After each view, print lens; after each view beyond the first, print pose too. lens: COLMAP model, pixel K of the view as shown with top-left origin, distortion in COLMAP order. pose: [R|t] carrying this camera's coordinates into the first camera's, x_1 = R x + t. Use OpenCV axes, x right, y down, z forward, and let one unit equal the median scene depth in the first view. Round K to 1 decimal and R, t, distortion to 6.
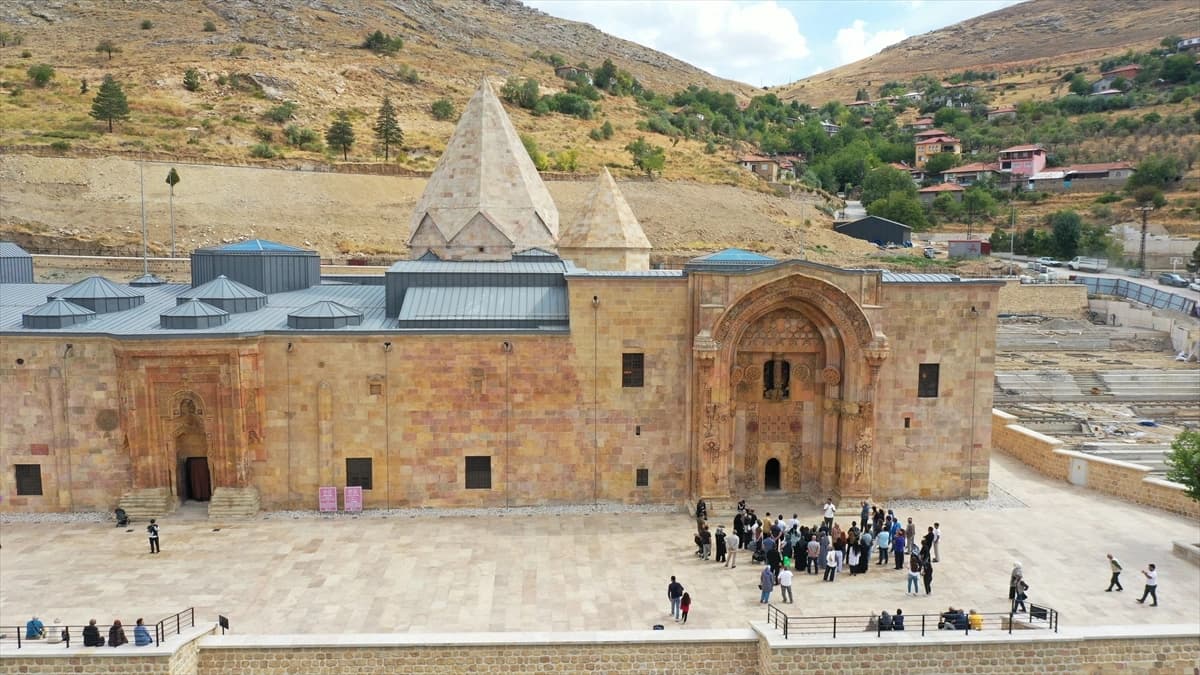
lens RADIAL K [[937.9, 0, 598.1], [0, 937.9, 335.7], [0, 0, 1]] dist [-0.005559, -0.003955]
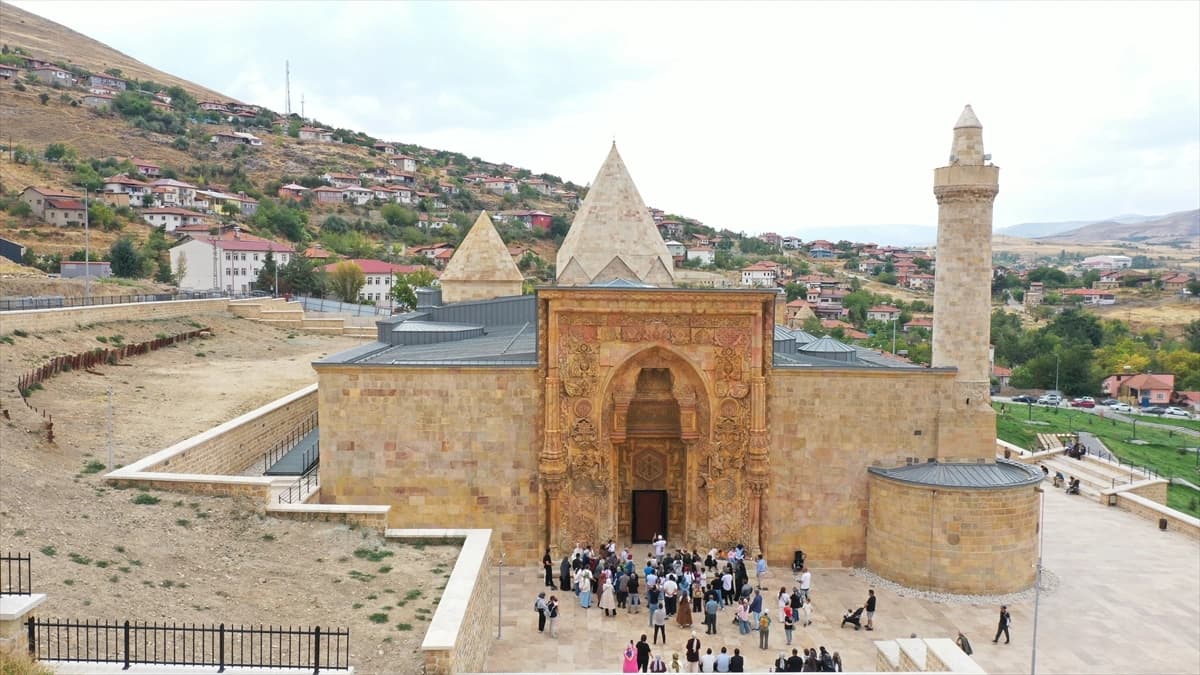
lens RADIAL K [[937.9, 0, 600.7], [0, 937.9, 333.4], [0, 0, 1]] dist [-0.005559, -0.003955]
pose [[0.026347, -0.068900, 0.997276, -1.741087], [0.081475, 0.994451, 0.066552, -0.142023], [-0.996327, 0.079500, 0.031814, 1.257634]]
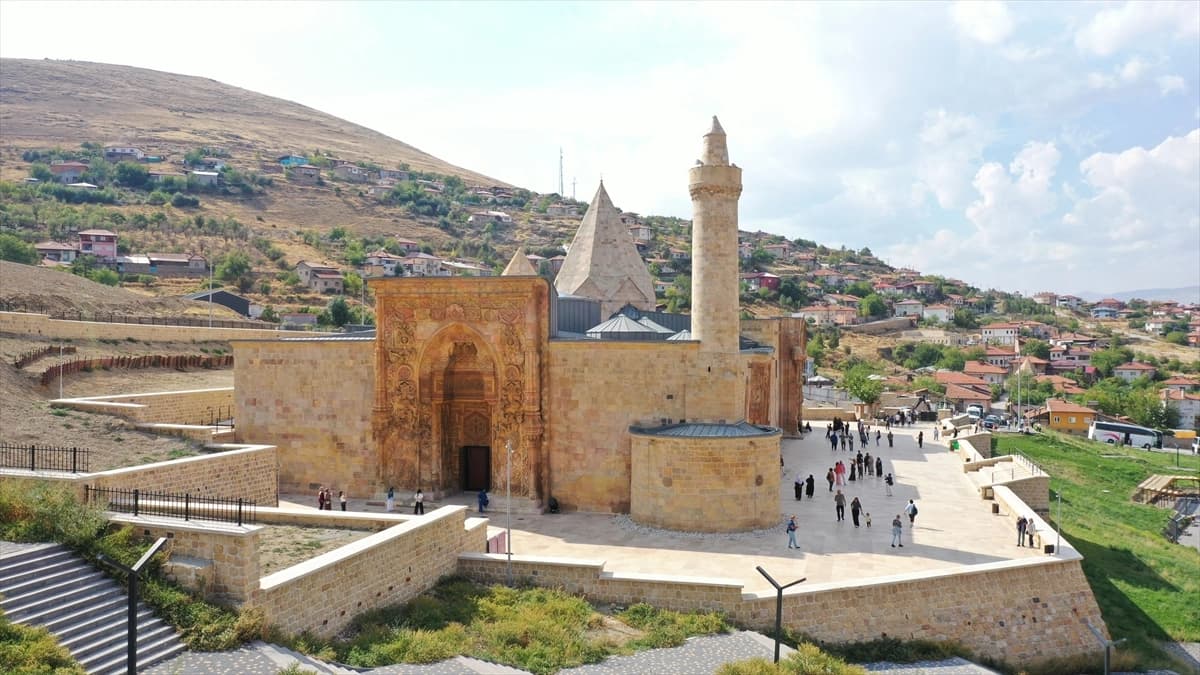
lens RADIAL K [[937.9, 0, 596.8], [0, 937.9, 334.1], [0, 0, 1]] dist [-0.005559, -0.003955]
pose [[0.328431, 0.004874, 0.944515, -1.857902], [0.086615, 0.995618, -0.035256, 0.000908], [-0.940548, 0.093388, 0.326570, 0.707886]]
